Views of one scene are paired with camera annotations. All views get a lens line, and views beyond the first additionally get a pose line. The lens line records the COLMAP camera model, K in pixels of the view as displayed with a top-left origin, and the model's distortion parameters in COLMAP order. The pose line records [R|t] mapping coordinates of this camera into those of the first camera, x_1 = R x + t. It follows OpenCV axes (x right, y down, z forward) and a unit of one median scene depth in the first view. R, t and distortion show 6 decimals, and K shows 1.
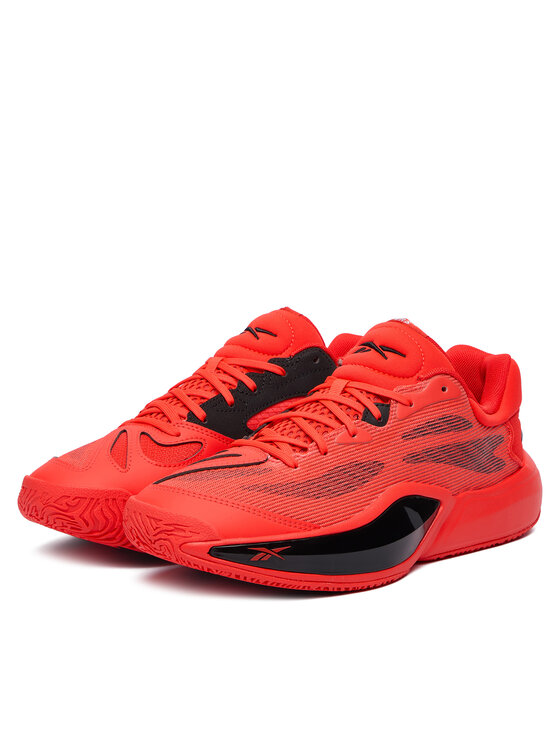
lens RADIAL K [[1399.6, 0, 280.0], [0, 1399.6, 373.0], [0, 0, 1]] dist [-0.001971, 0.011098]
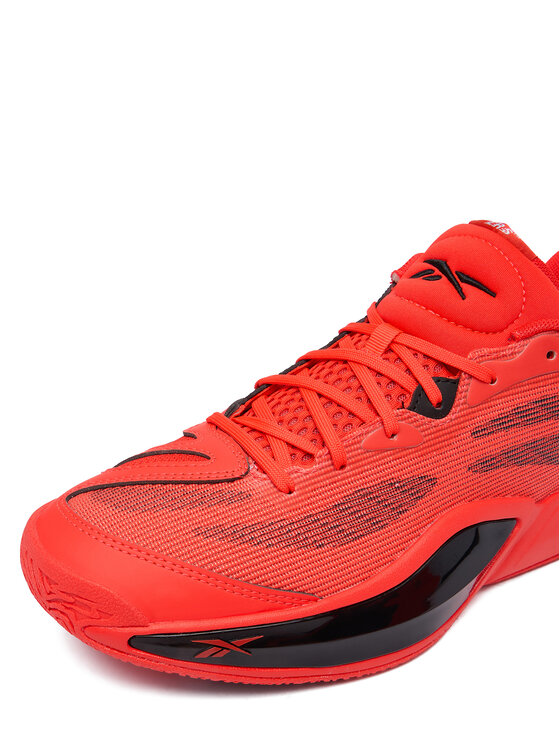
lens RADIAL K [[824.9, 0, 280.0], [0, 824.9, 373.0], [0, 0, 1]] dist [0.013149, -0.005208]
pose [[0.987222, 0.100030, -0.124043, 0.045396], [-0.051094, 0.936033, 0.348183, -0.106337], [0.150937, -0.337396, 0.929184, 0.651837]]
